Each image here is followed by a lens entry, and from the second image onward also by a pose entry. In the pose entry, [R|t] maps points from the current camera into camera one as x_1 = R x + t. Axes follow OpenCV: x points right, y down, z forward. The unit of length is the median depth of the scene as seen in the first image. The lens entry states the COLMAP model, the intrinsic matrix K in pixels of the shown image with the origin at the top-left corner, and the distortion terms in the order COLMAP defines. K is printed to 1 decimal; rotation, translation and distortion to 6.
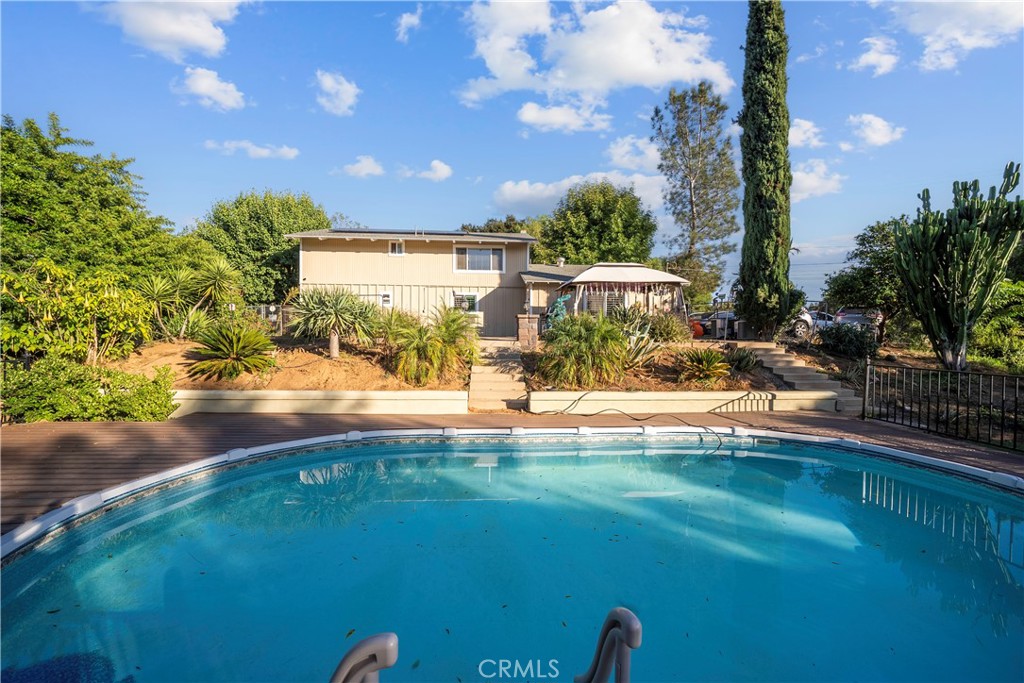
lens RADIAL K [[353.2, 0, 503.4], [0, 353.2, 335.0], [0, 0, 1]] dist [-0.021802, 0.000778]
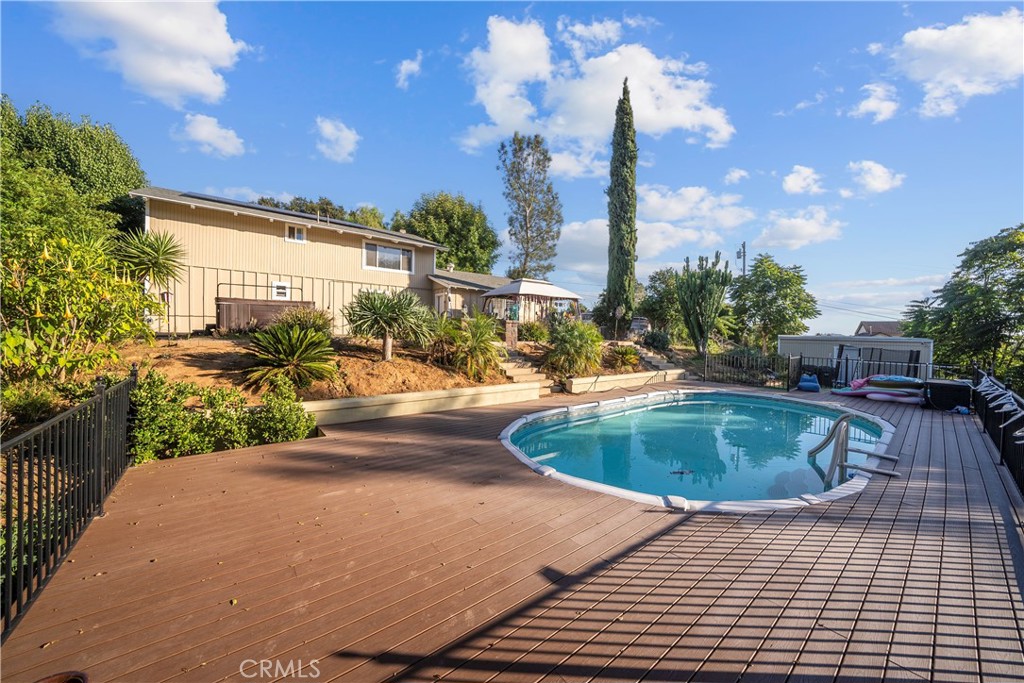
lens RADIAL K [[353.2, 0, 505.8], [0, 353.2, 334.9], [0, 0, 1]] dist [-0.021802, 0.000778]
pose [[0.827588, 0.005300, 0.561310, -0.356275], [-0.011141, 0.999914, 0.006986, -0.008287], [-0.561225, -0.012035, 0.827576, -0.005621]]
